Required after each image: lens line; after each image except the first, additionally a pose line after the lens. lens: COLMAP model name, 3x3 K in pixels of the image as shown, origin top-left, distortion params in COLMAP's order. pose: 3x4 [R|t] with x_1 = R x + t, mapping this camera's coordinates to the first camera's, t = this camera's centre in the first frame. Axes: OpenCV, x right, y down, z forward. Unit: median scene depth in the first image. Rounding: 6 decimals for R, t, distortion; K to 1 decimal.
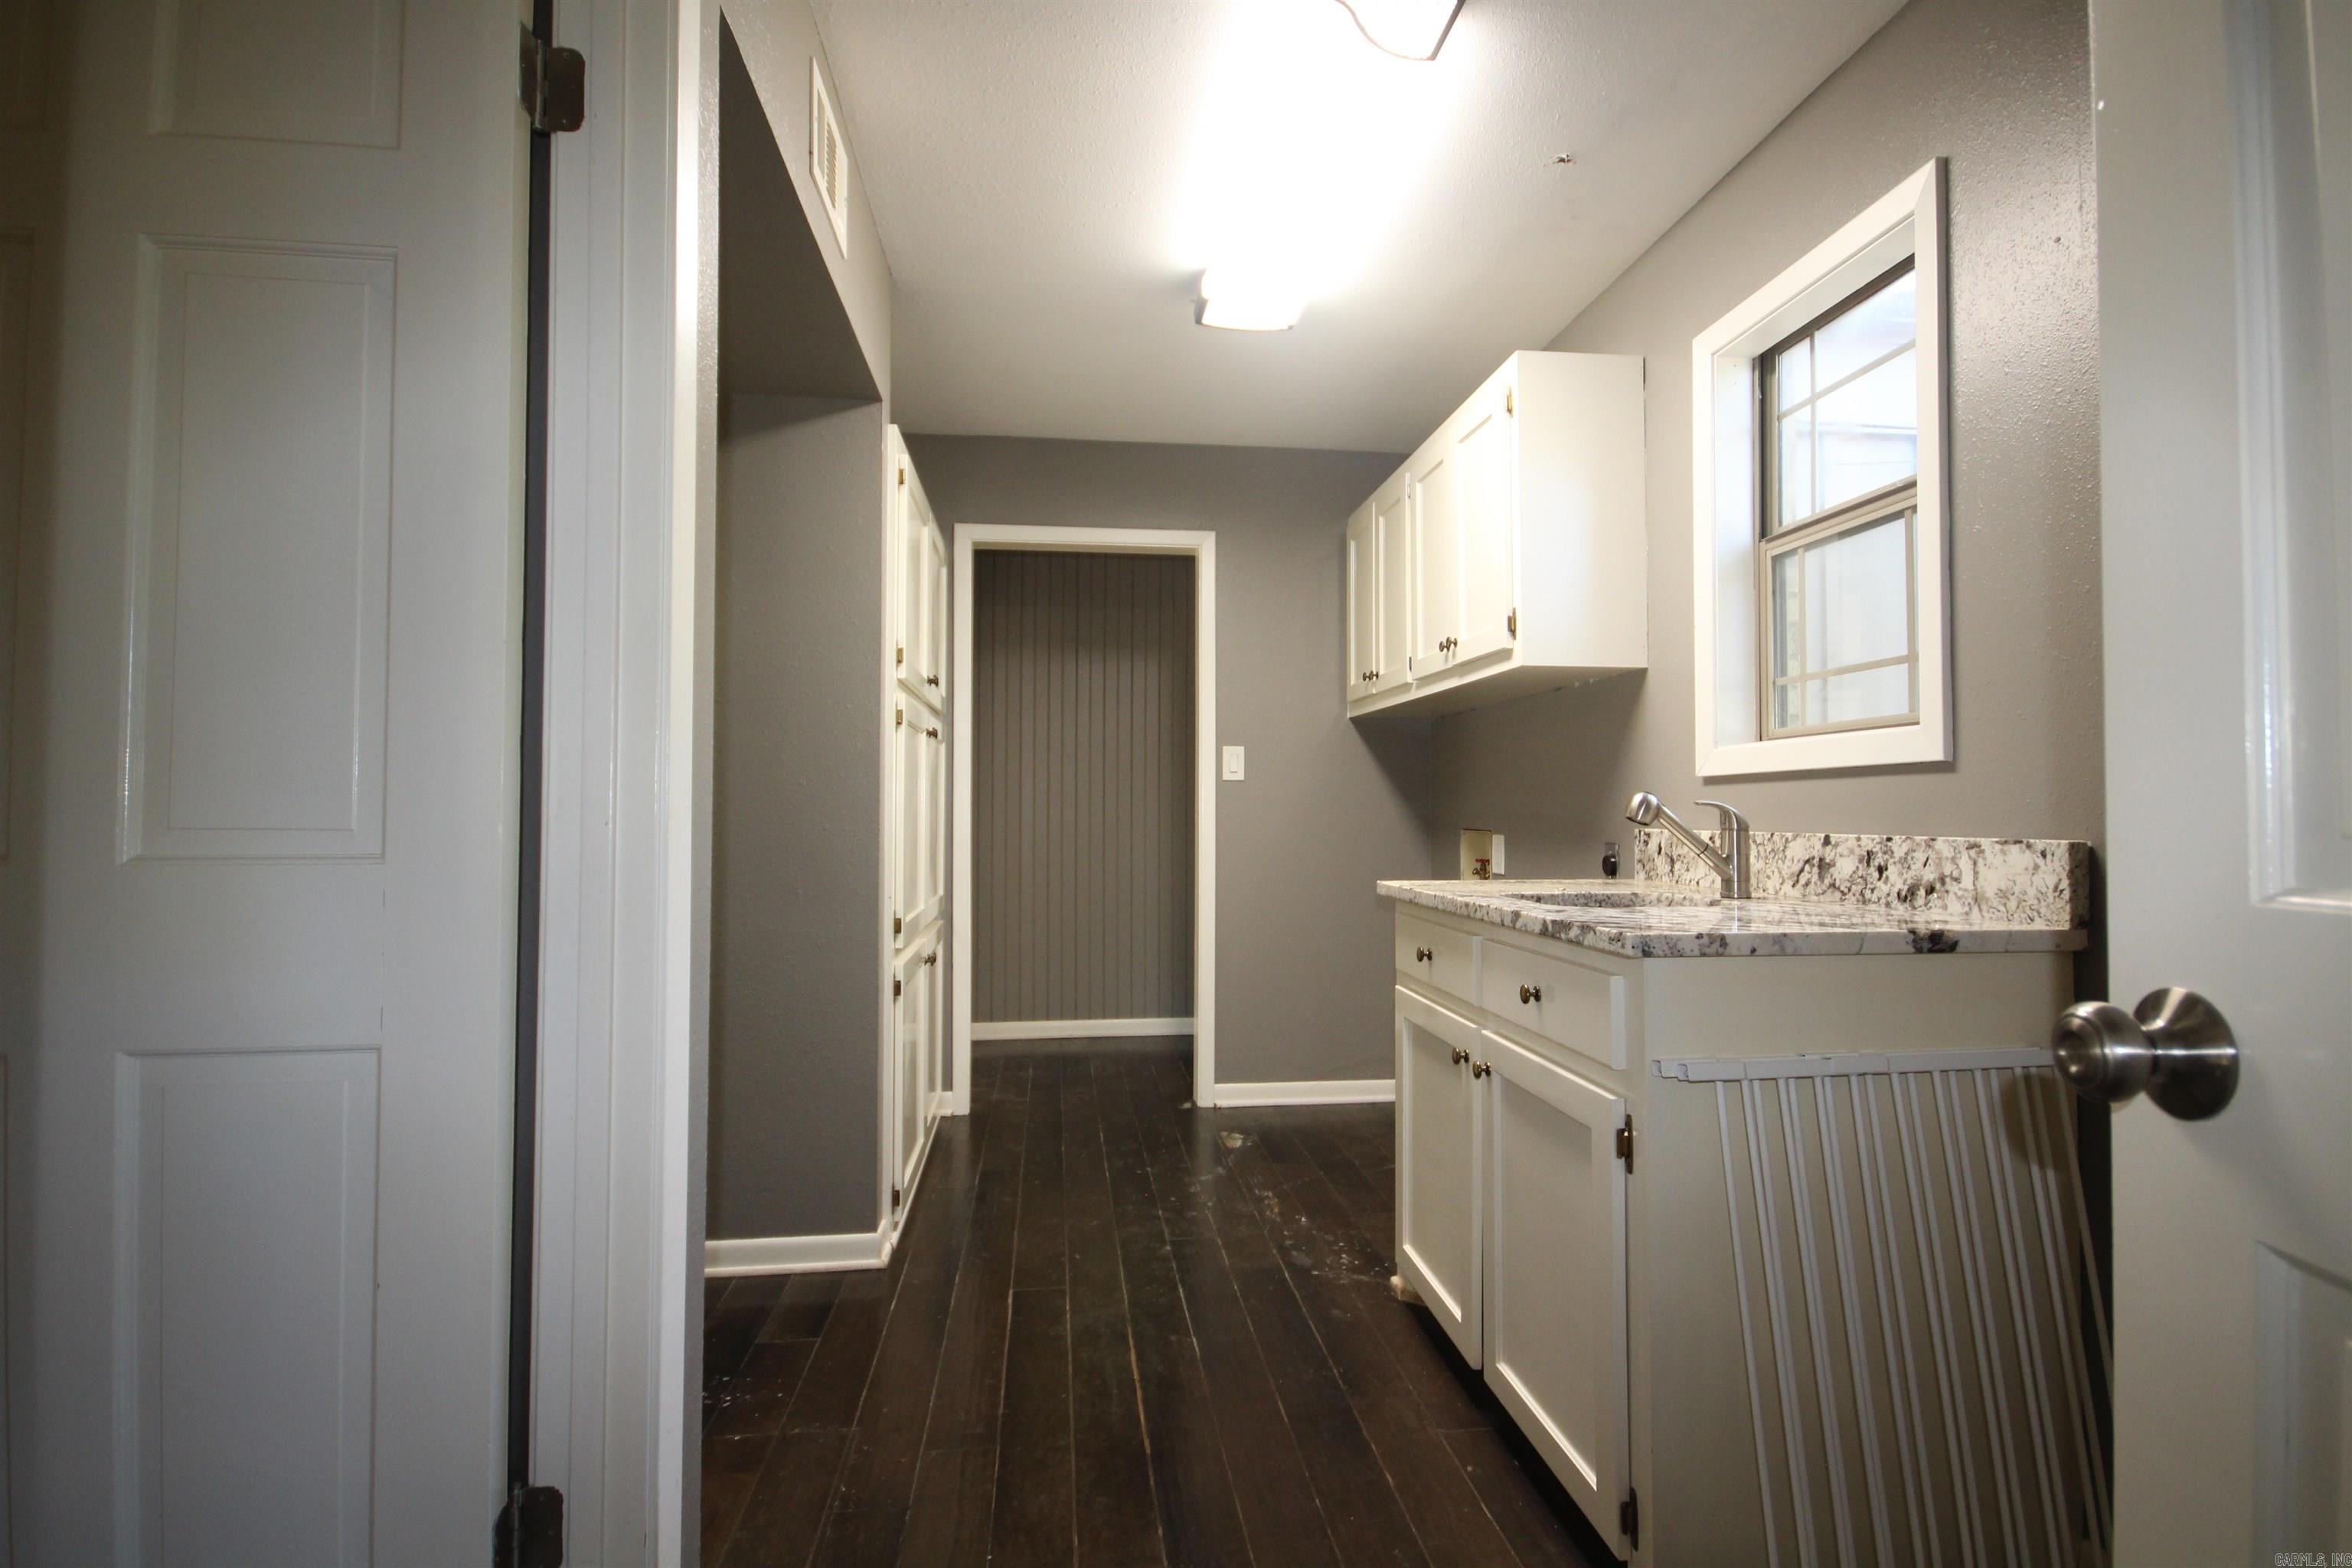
lens RADIAL K [[1083.7, 0, 1179.1], [0, 1083.7, 786.9], [0, 0, 1]] dist [0.000010, 0.000001]
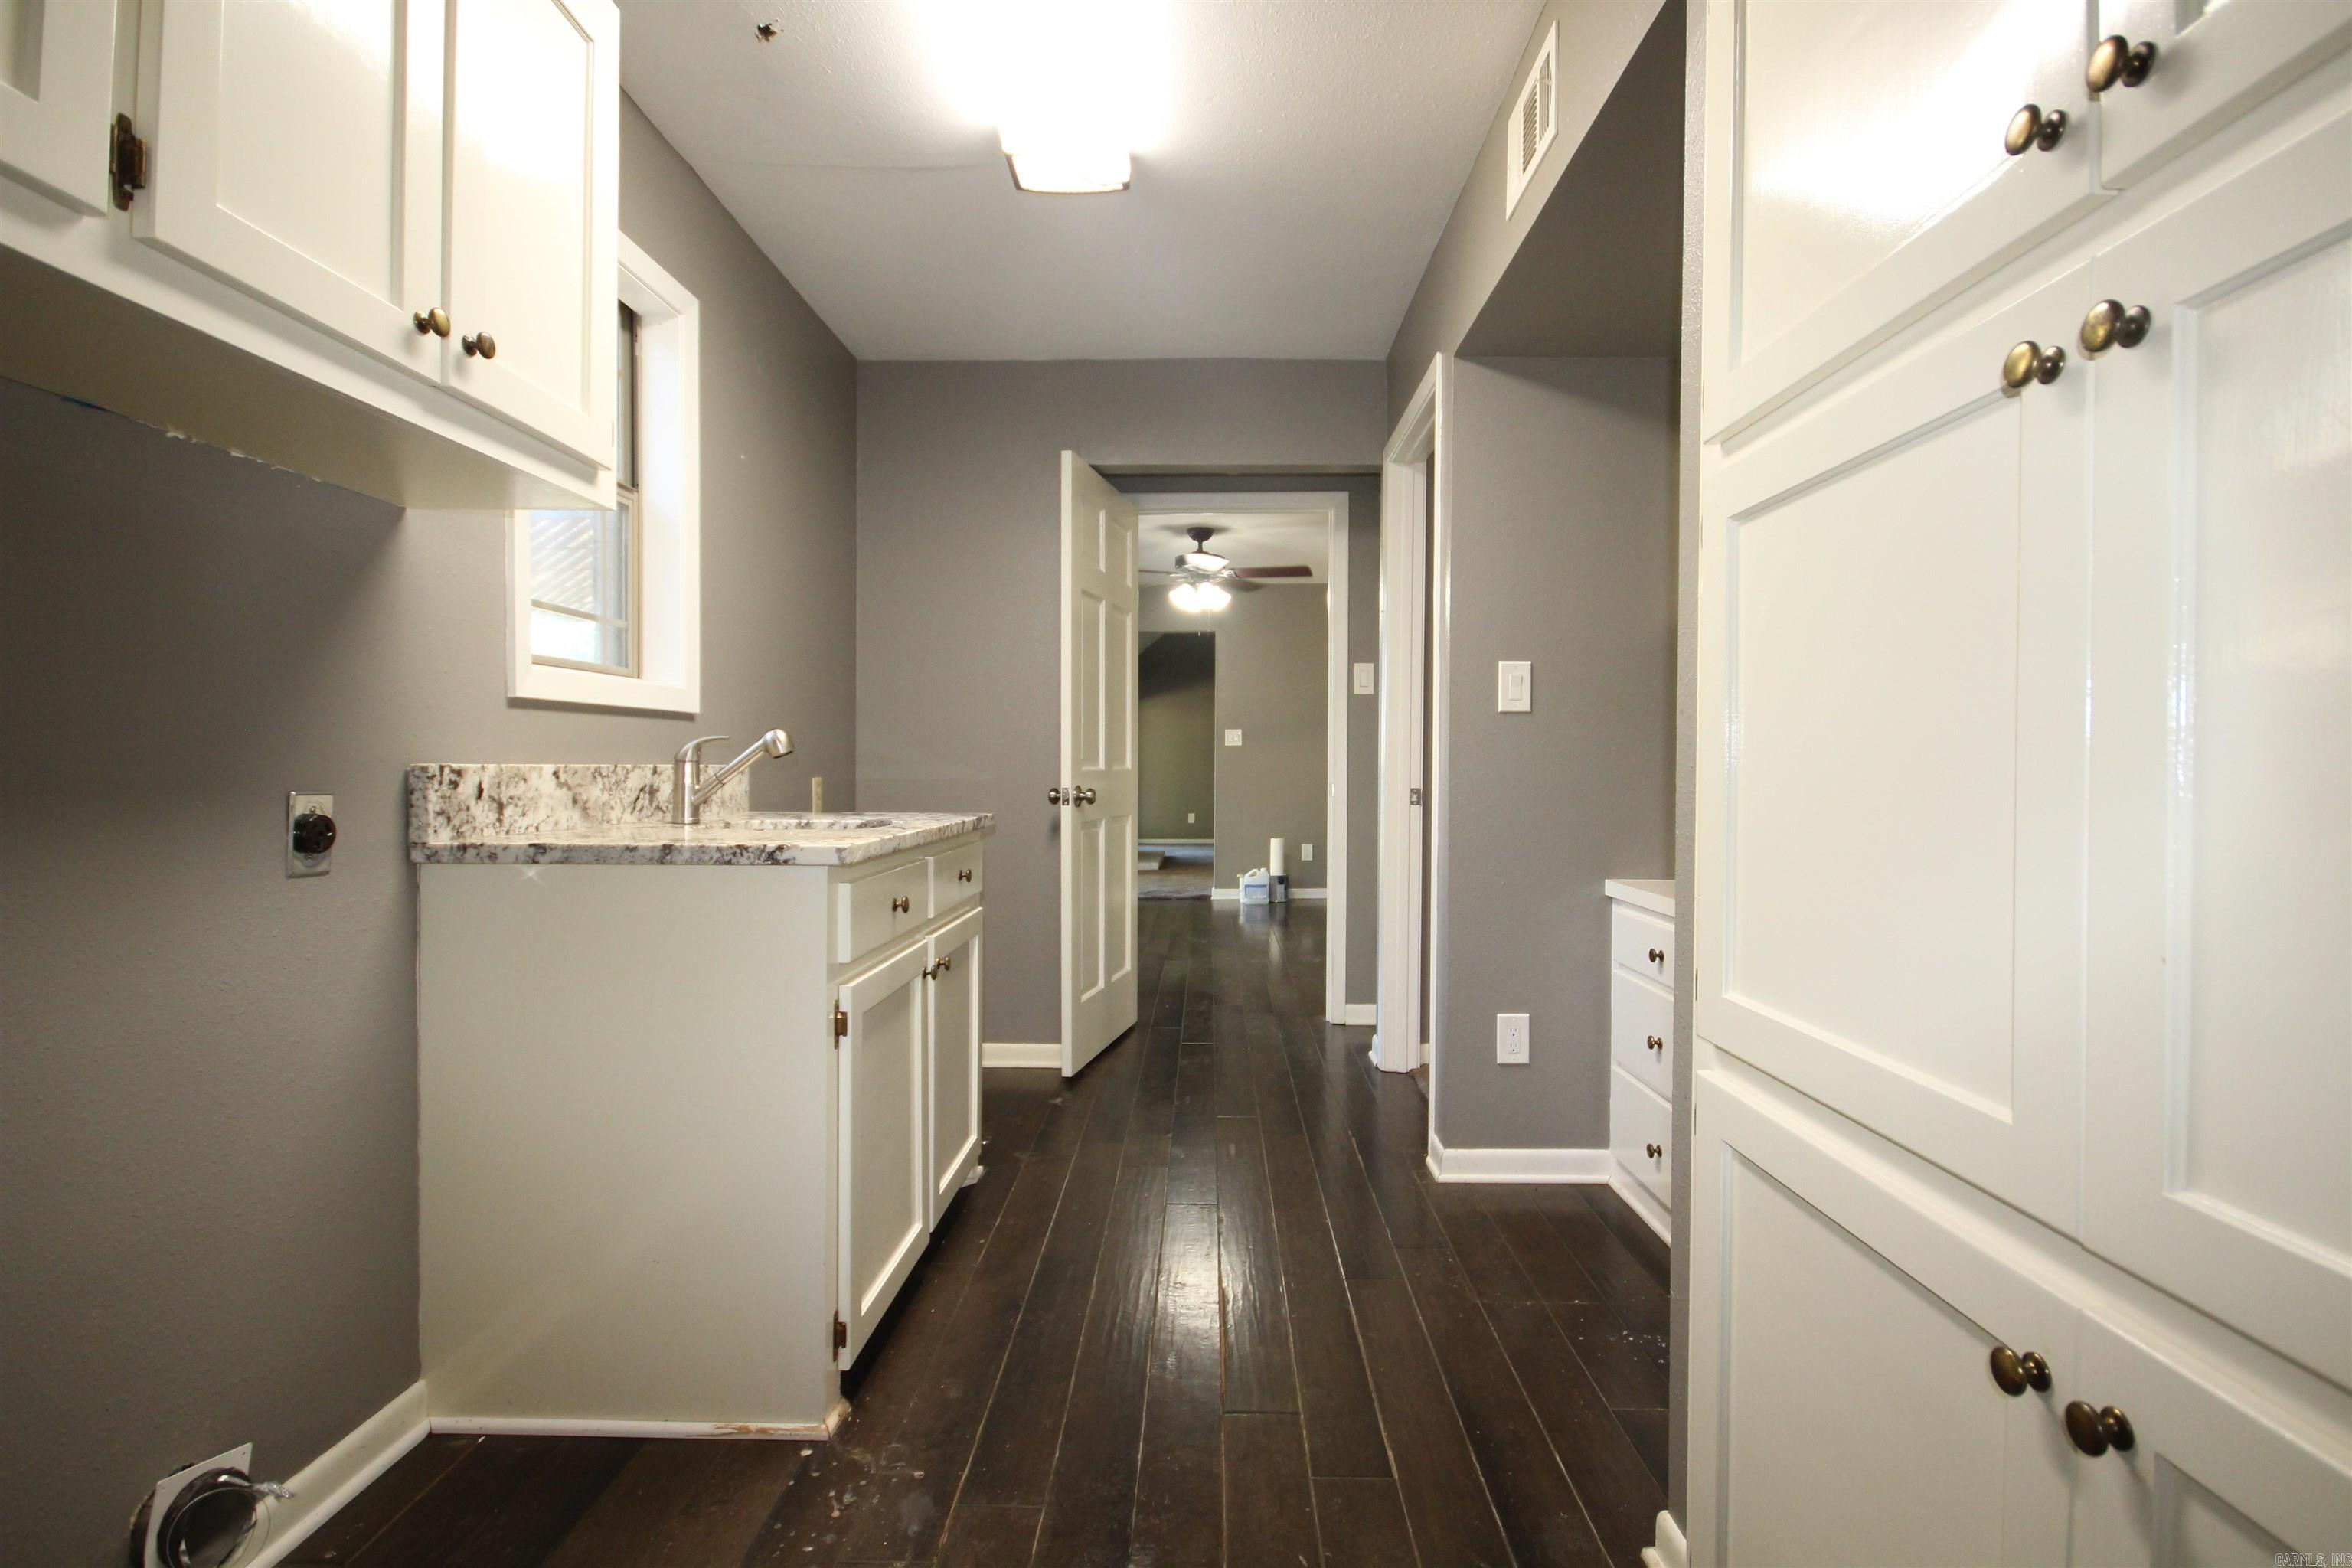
lens RADIAL K [[1083.7, 0, 1180.6], [0, 1083.7, 776.4], [0, 0, 1]] dist [0.000010, 0.000001]
pose [[-0.990158, -0.009820, 0.139609, -0.114882], [-0.012054, 0.999812, -0.015165, 0.054844], [-0.139434, -0.016699, -0.990091, 1.709907]]
